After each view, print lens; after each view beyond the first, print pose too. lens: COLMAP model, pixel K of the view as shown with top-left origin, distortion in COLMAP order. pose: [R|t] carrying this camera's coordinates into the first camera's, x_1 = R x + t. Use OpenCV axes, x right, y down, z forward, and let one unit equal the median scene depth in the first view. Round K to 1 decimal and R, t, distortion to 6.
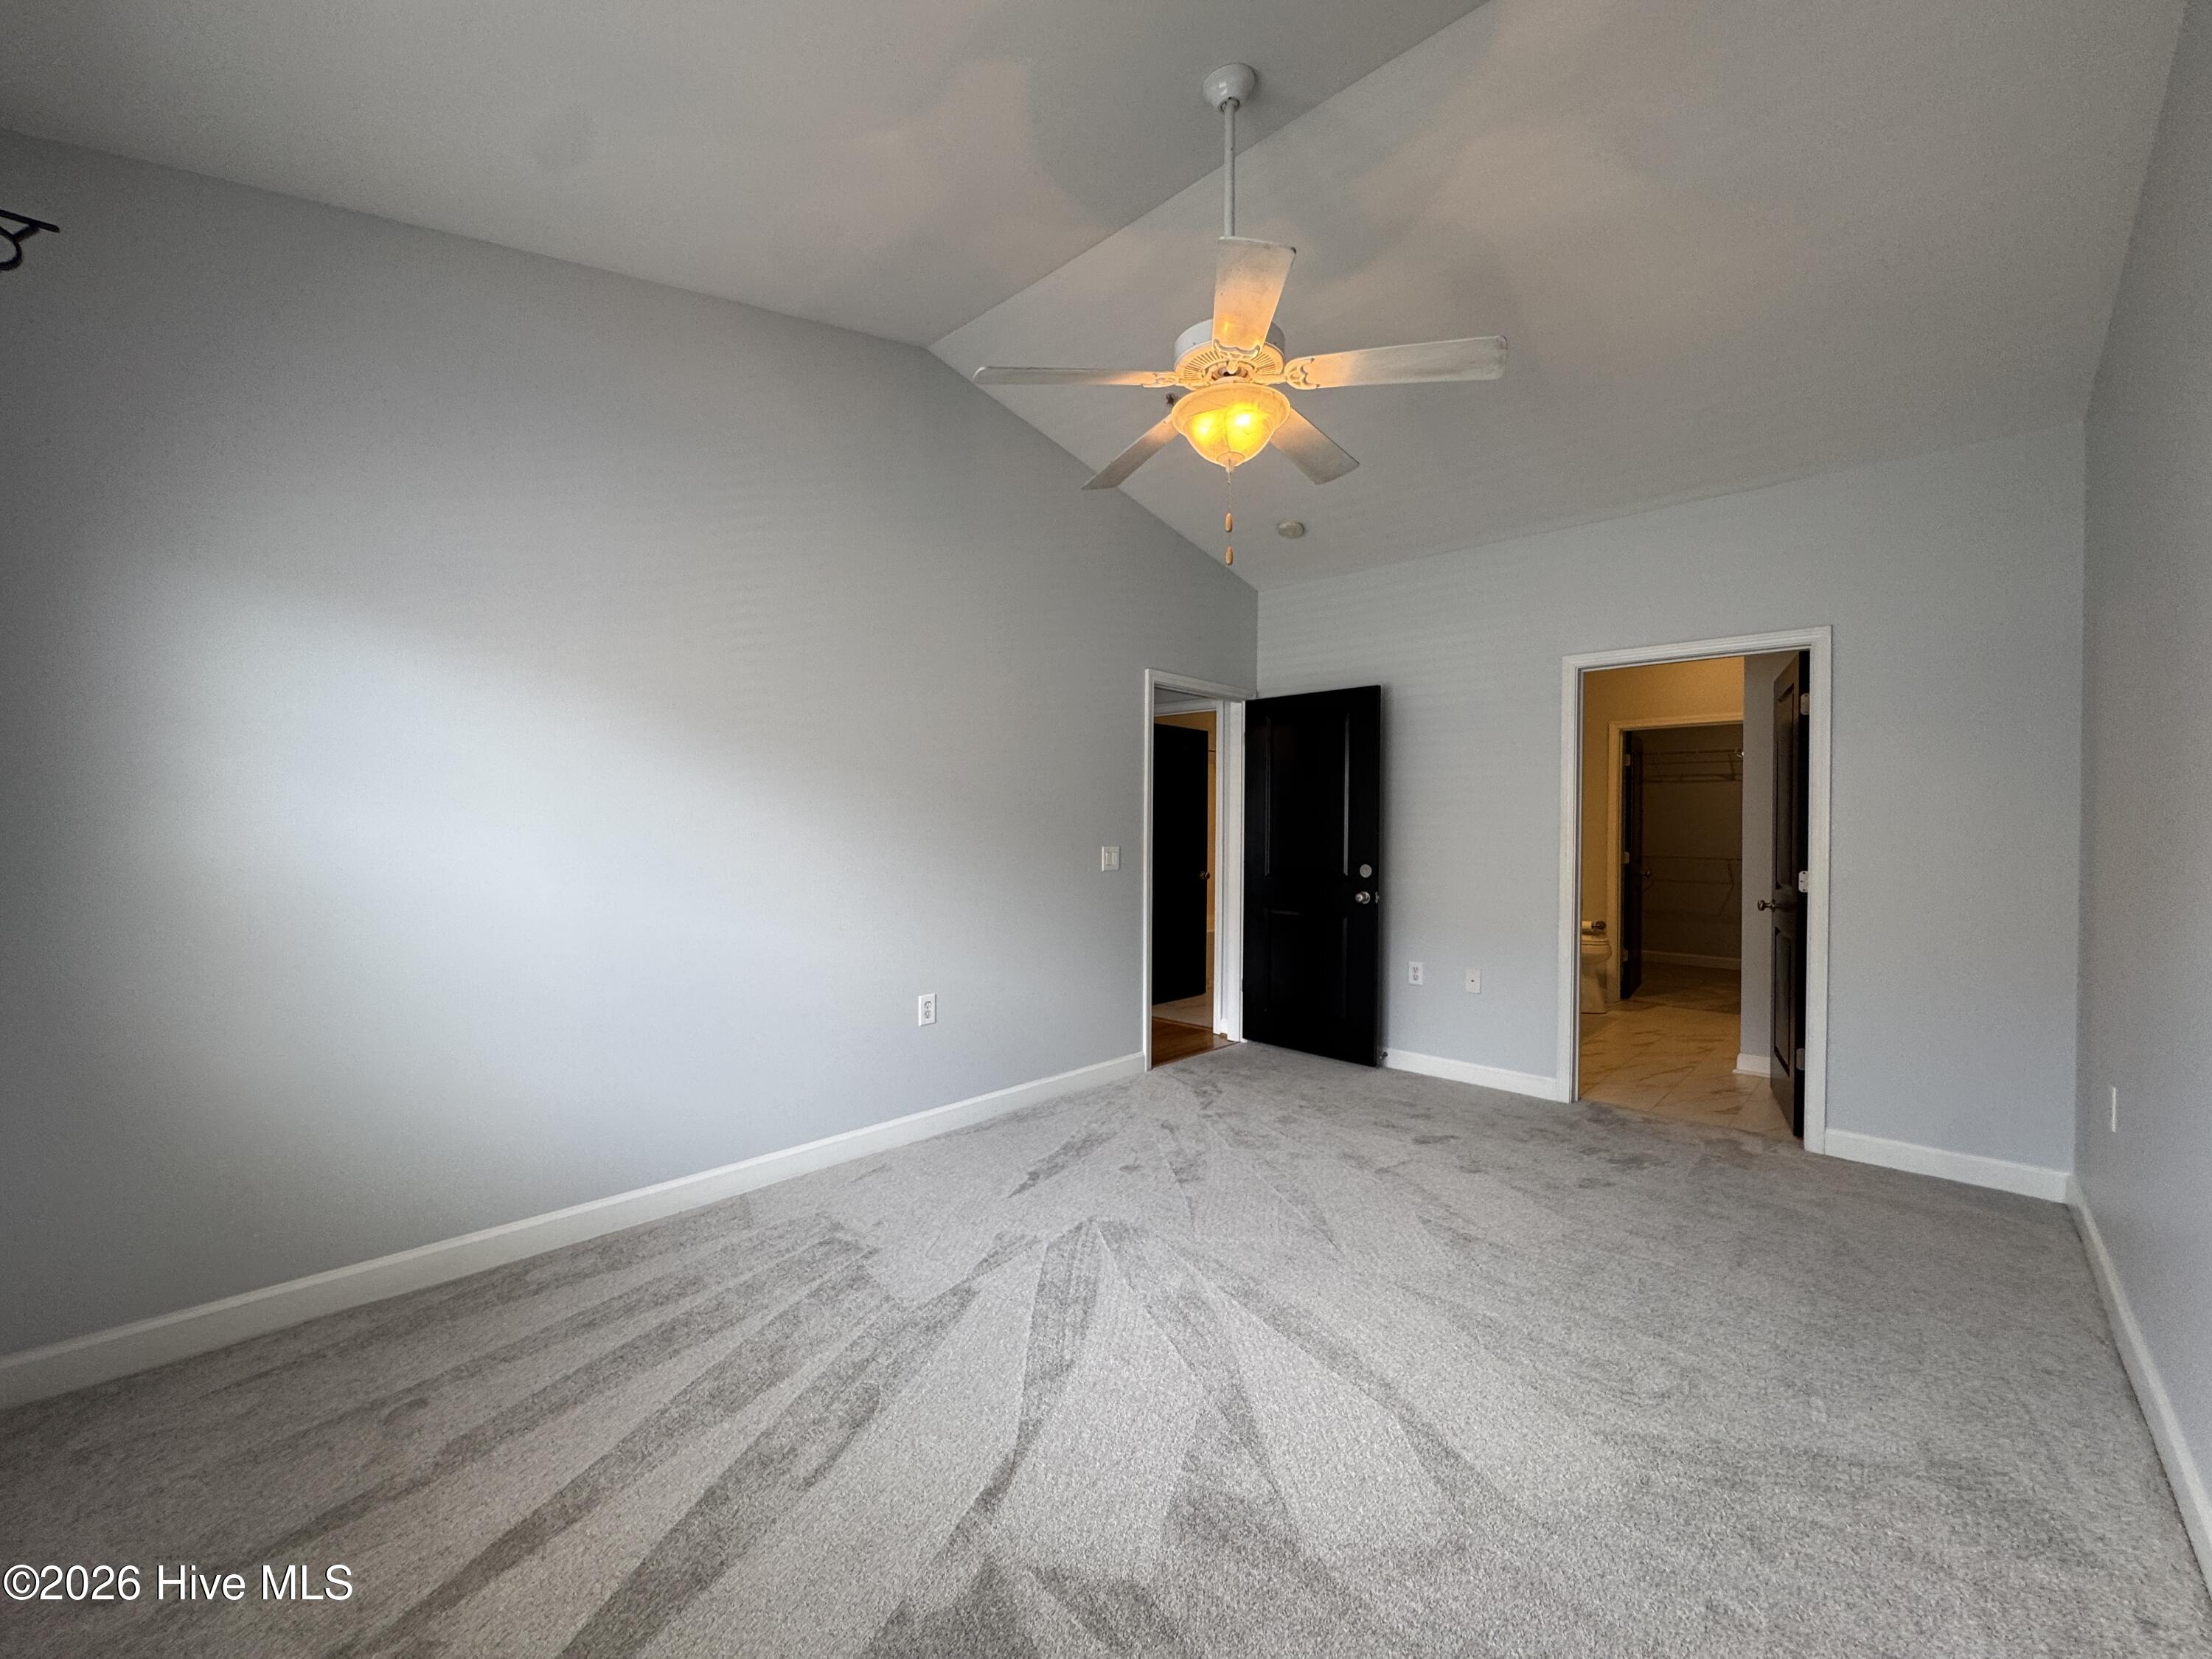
lens RADIAL K [[881.1, 0, 1107.9], [0, 881.1, 833.1], [0, 0, 1]] dist [-0.003379, 0.000857]
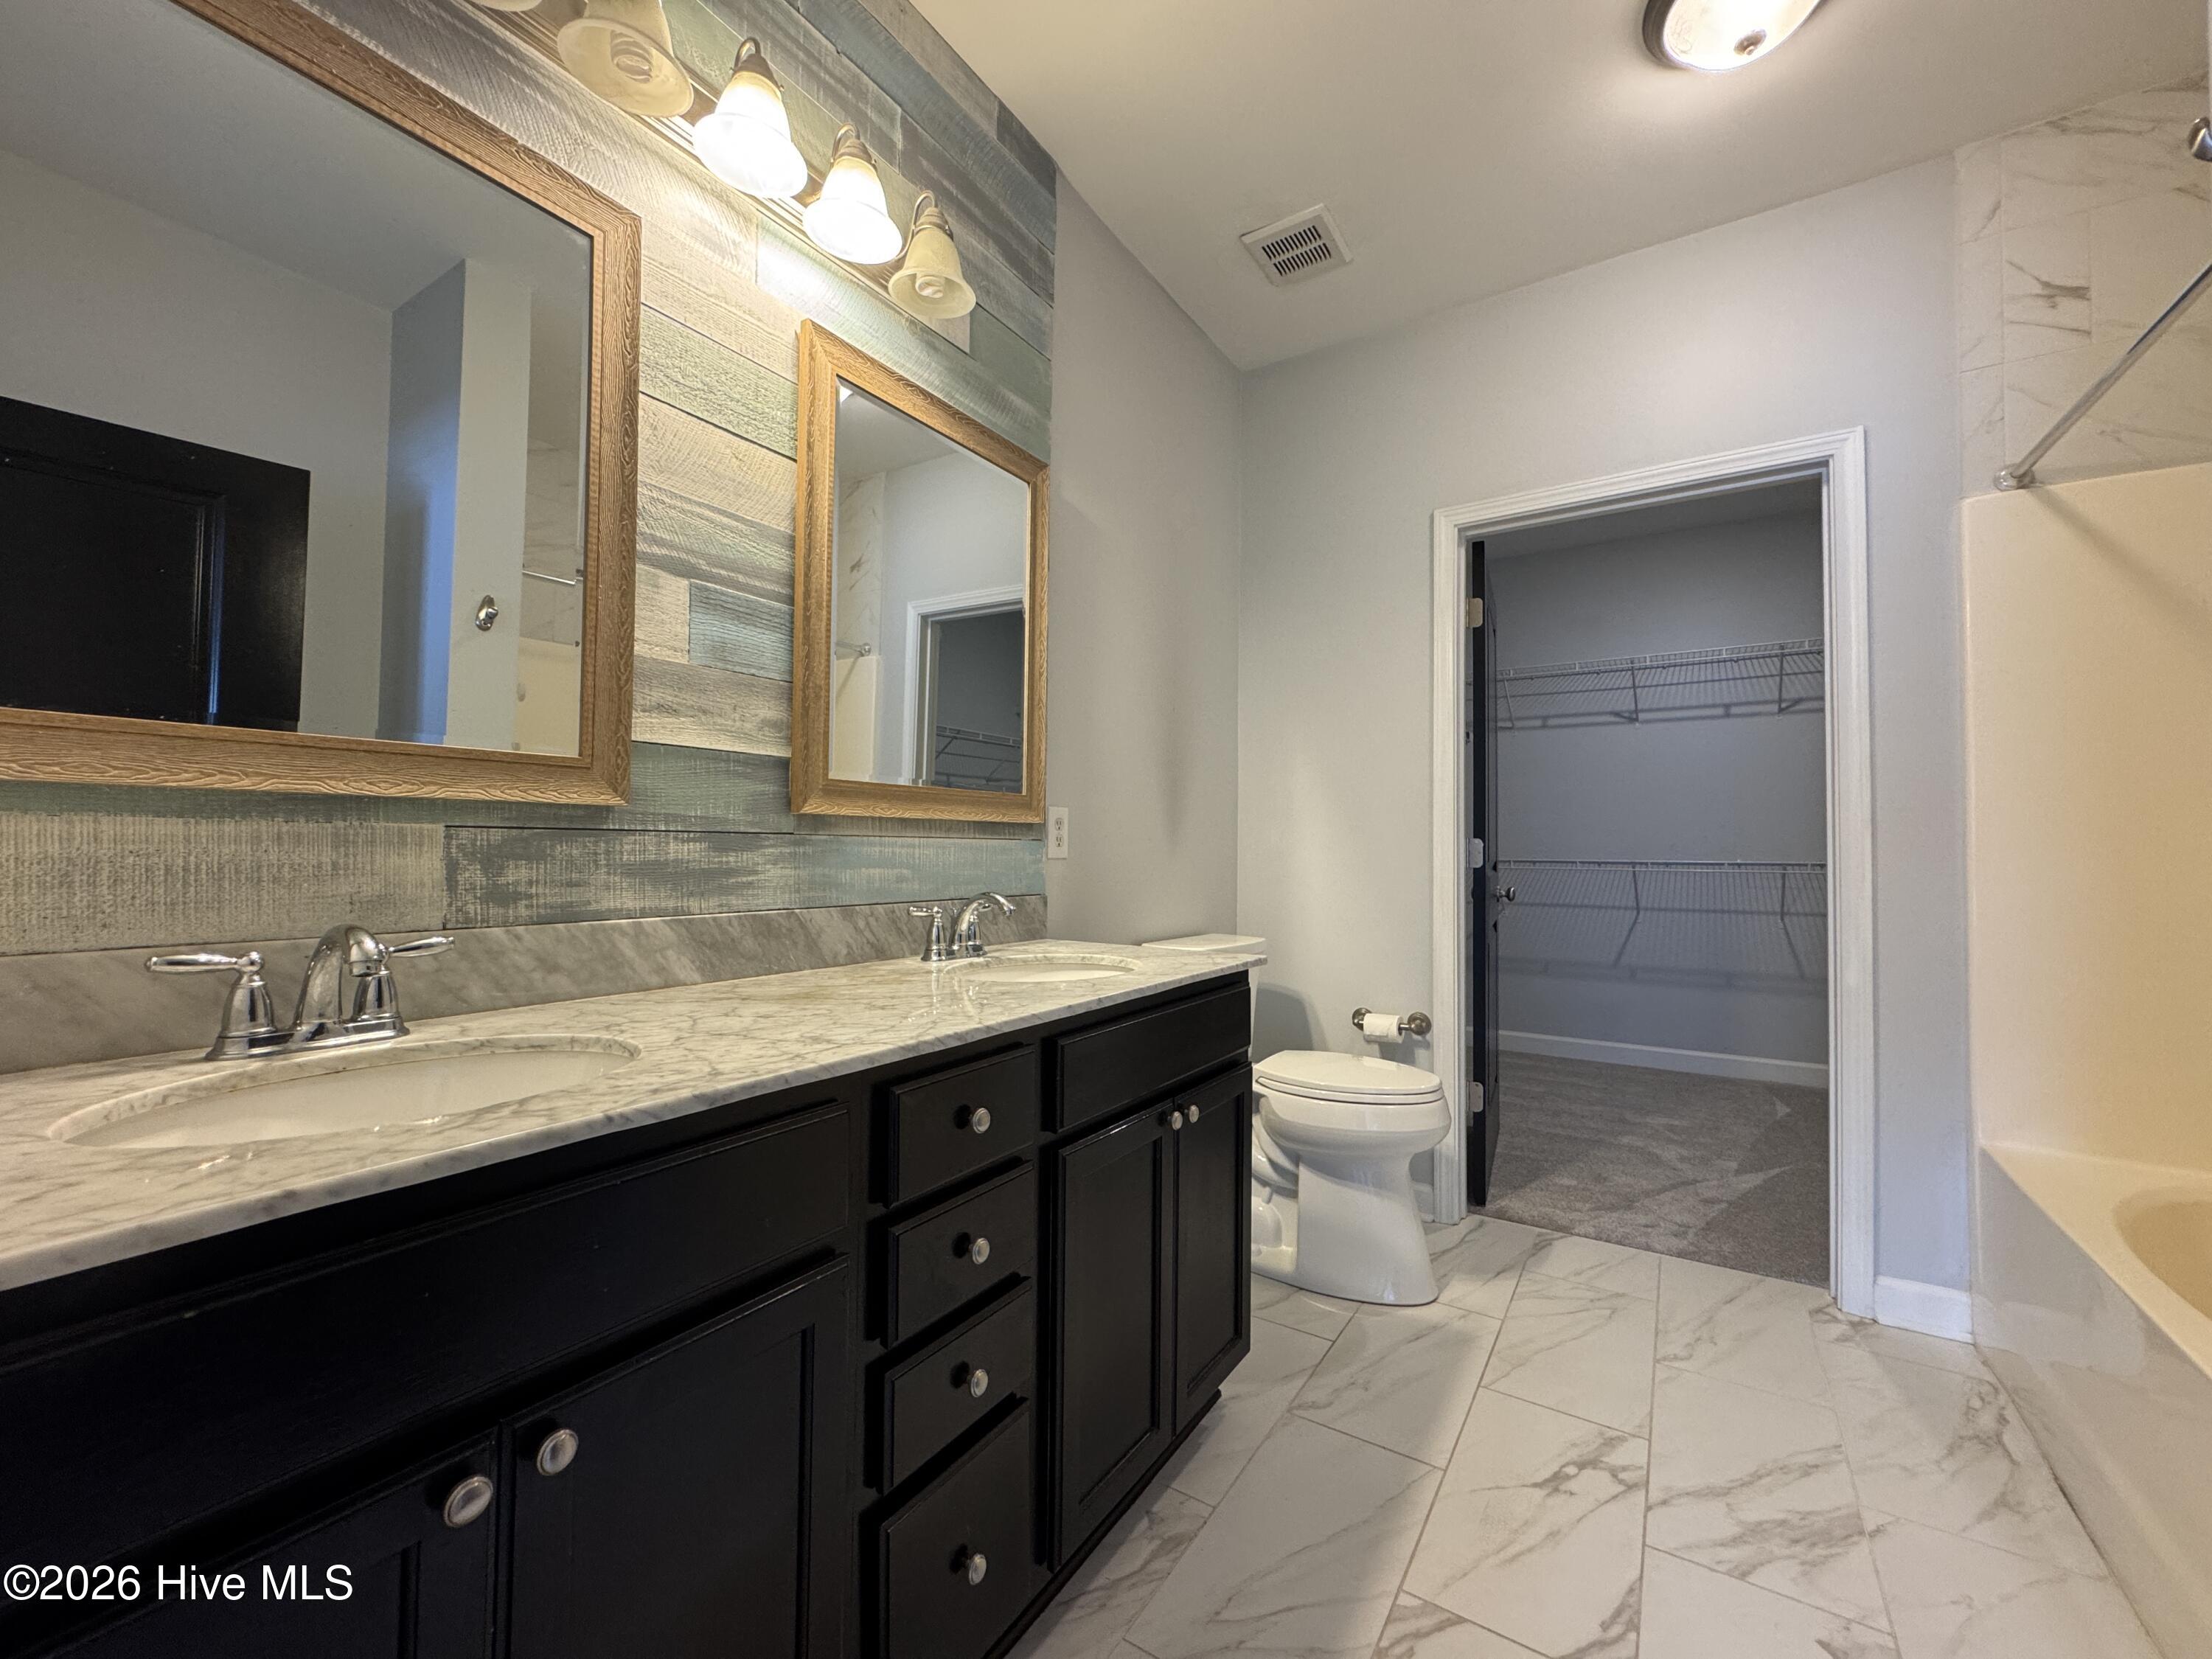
lens RADIAL K [[881.1, 0, 1121.6], [0, 881.1, 824.8], [0, 0, 1]] dist [-0.003379, 0.000857]
pose [[0.984747, 0.003879, 0.173951, 0.358640], [-0.000283, 0.999786, -0.020693, 0.023782], [-0.173994, 0.020329, 0.984537, 0.630496]]
